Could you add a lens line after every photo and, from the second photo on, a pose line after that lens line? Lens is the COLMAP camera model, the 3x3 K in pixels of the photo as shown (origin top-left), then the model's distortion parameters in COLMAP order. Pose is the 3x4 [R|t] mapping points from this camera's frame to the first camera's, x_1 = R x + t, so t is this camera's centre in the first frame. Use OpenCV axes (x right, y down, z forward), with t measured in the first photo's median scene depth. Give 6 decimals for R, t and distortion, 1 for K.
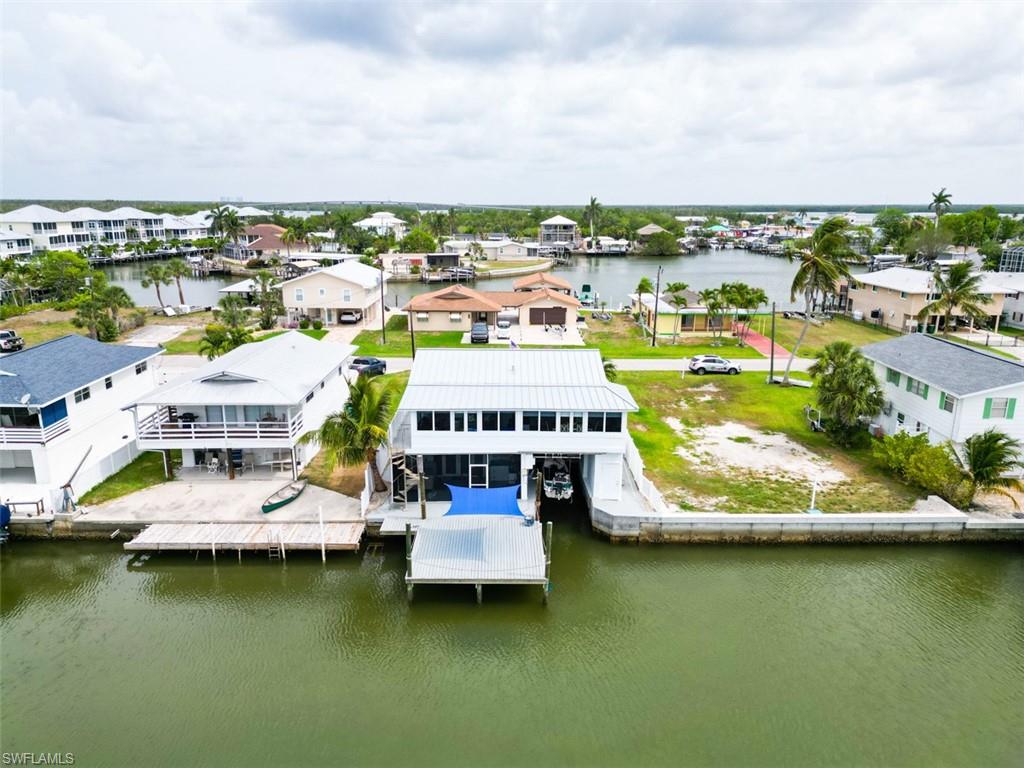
lens RADIAL K [[713.7, 0, 509.6], [0, 713.7, 383.8], [0, 0, 1]] dist [0.069195, -0.067306]
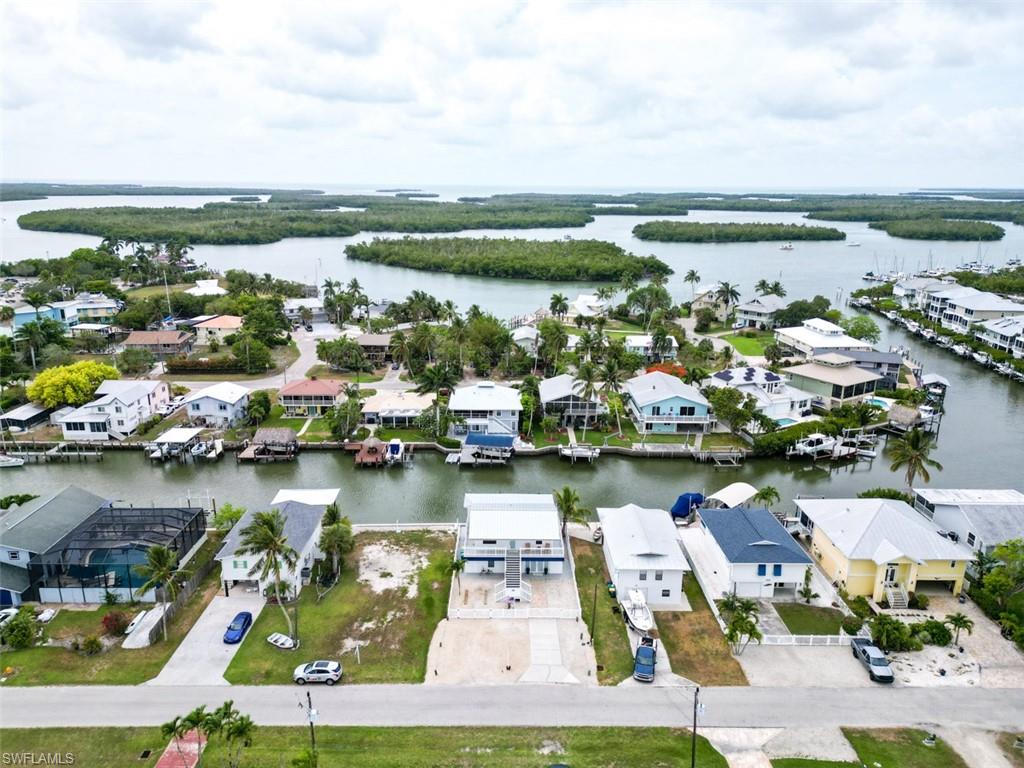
lens RADIAL K [[713.7, 0, 513.3], [0, 713.7, 385.1], [0, 0, 1]] dist [0.069195, -0.067306]
pose [[-0.999808, -0.009646, -0.017059, 0.038425], [-0.016845, 0.867842, 0.496555, -1.444501], [0.010015, 0.496747, -0.867838, 2.696944]]
